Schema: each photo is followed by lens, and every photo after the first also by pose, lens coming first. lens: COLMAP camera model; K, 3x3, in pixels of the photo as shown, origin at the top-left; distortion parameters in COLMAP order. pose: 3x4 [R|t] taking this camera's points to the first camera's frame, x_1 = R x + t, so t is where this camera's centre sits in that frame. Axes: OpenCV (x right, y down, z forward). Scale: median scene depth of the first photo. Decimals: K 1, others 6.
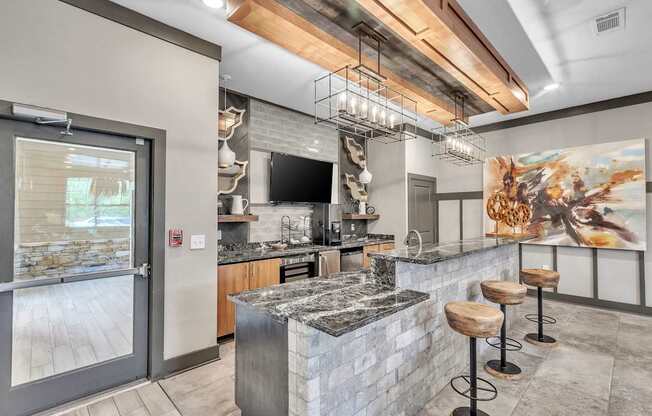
lens RADIAL K [[295.4, 0, 325.4], [0, 295.4, 211.7], [0, 0, 1]] dist [0.009777, -0.001558]
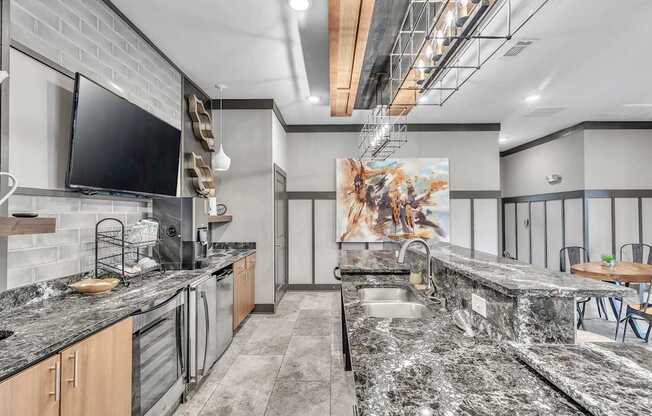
lens RADIAL K [[295.4, 0, 329.6], [0, 295.4, 209.6], [0, 0, 1]] dist [0.009777, -0.001558]
pose [[0.707060, 0.012325, 0.707046, -0.205092], [-0.004809, 0.999909, -0.012620, 0.003730], [-0.707137, 0.005523, 0.707055, 0.382505]]
